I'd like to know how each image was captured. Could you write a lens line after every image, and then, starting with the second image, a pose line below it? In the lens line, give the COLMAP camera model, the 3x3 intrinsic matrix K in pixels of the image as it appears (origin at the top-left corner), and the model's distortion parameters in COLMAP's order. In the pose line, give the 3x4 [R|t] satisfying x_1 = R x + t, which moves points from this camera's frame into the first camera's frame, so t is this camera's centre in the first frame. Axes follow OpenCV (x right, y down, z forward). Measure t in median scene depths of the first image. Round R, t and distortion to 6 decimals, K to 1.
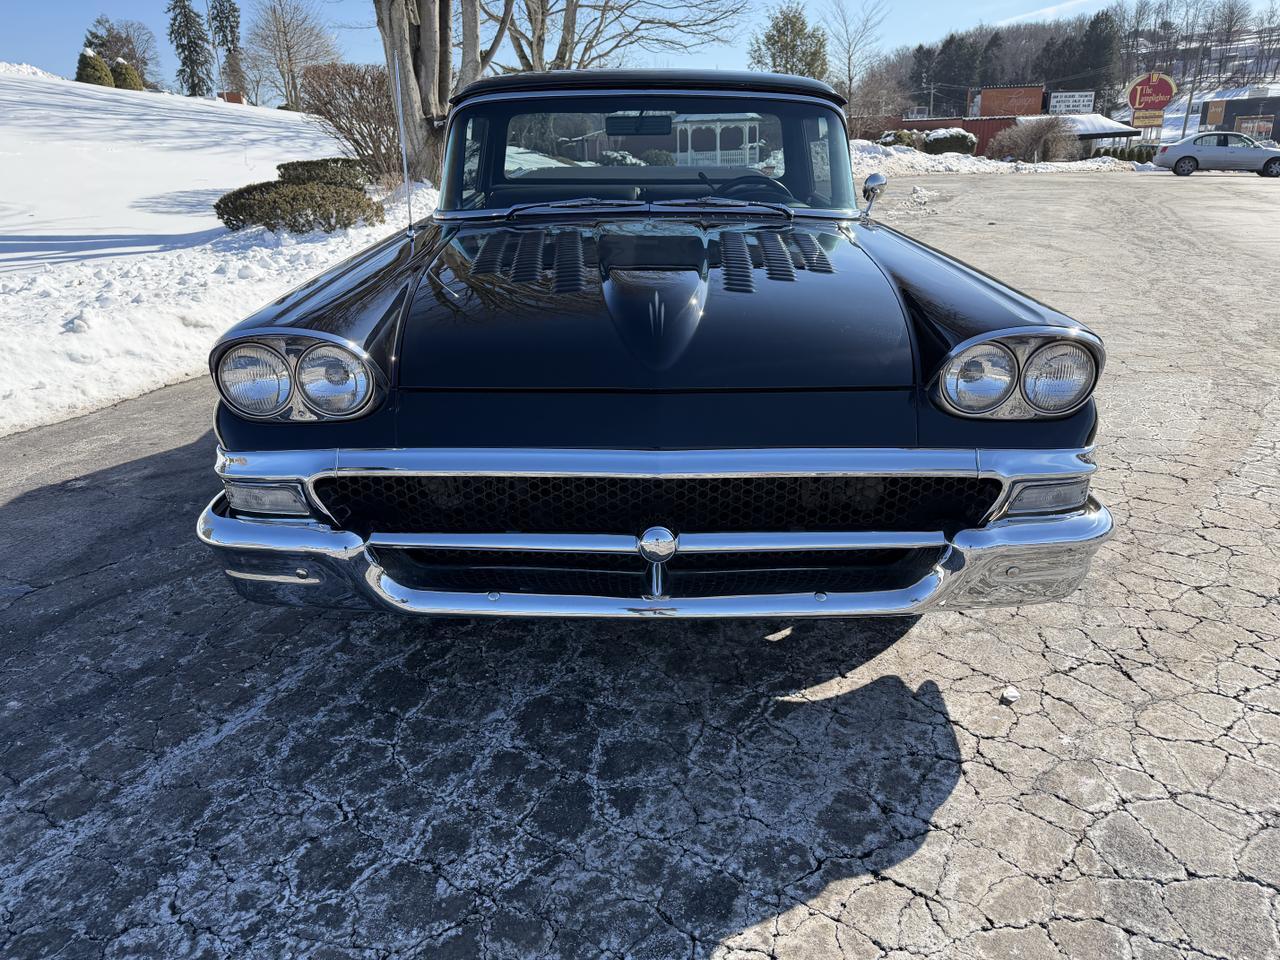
lens RADIAL K [[902.6, 0, 641.6], [0, 902.6, 481.3], [0, 0, 1]] dist [0.025997, -0.029832]
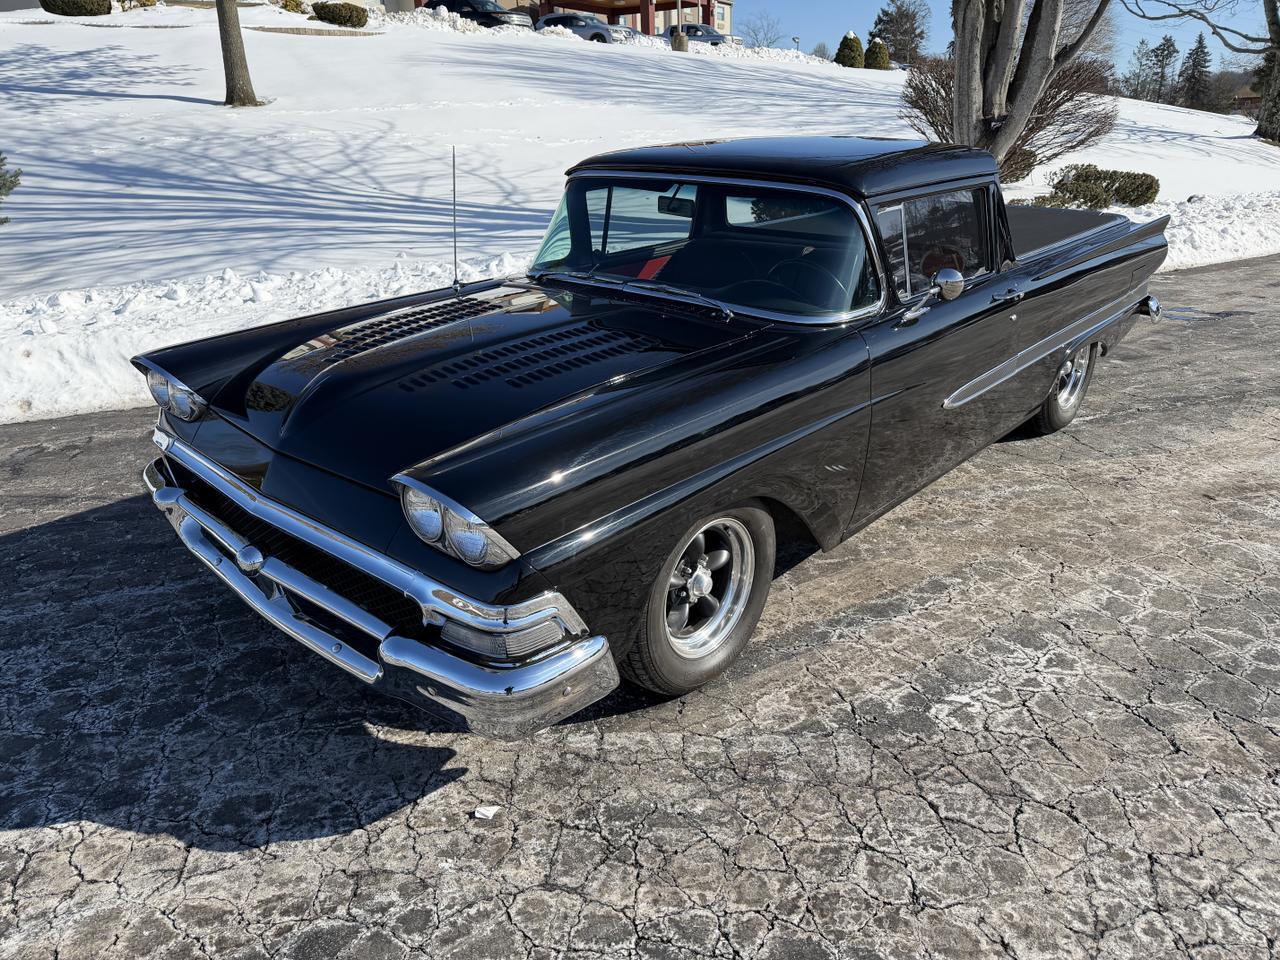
lens RADIAL K [[902.6, 0, 645.9], [0, 902.6, 480.2], [0, 0, 1]] dist [0.025997, -0.029832]
pose [[0.732753, 0.261581, -0.628210, 0.208430], [-0.242131, 0.962974, 0.118548, -0.058001], [0.635960, 0.065243, 0.768959, 0.053185]]
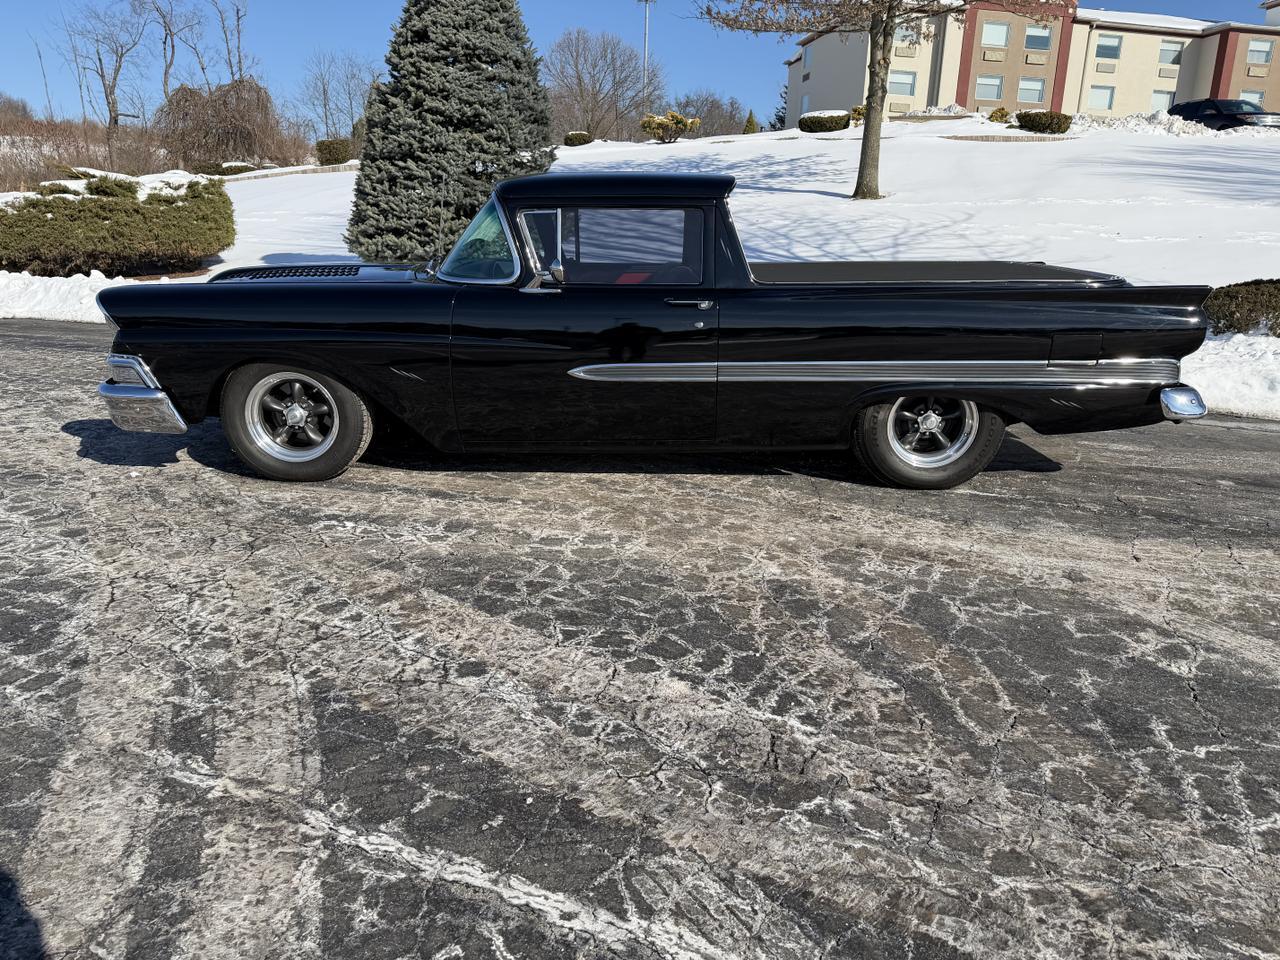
lens RADIAL K [[902.6, 0, 638.4], [0, 902.6, 483.7], [0, 0, 1]] dist [0.025997, -0.029832]
pose [[0.002201, 0.294174, -0.955749, 0.450867], [-0.378179, 0.885015, 0.271531, -0.139797], [0.925730, 0.360847, 0.113199, 0.346010]]
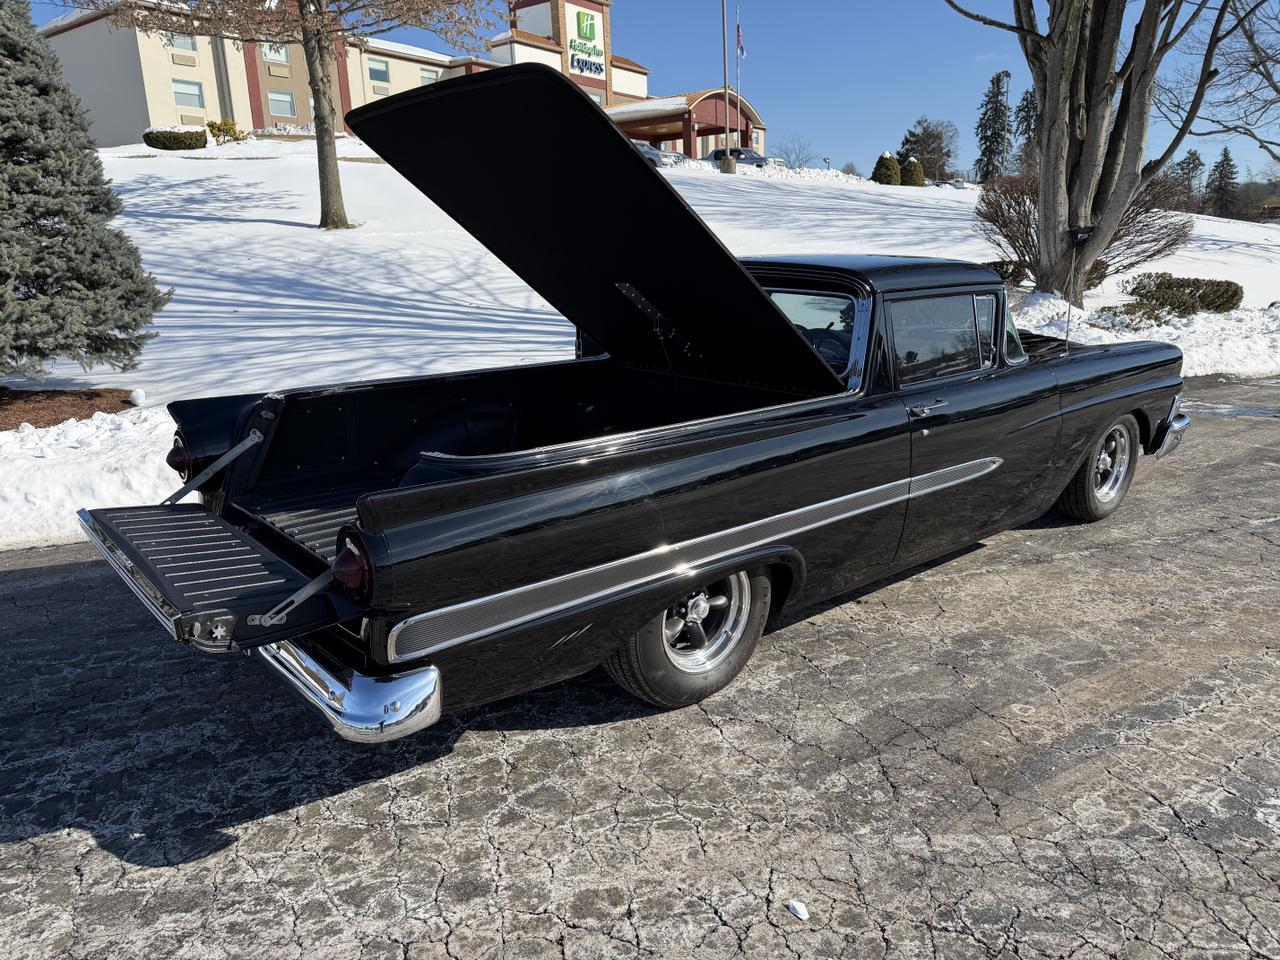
lens RADIAL K [[902.6, 0, 634.2], [0, 902.6, 484.4], [0, 0, 1]] dist [0.025997, -0.029832]
pose [[0.702595, 0.190118, -0.685722, 0.161993], [-0.241058, 0.970261, 0.022018, -0.039032], [0.669516, 0.149829, 0.727530, 0.000522]]
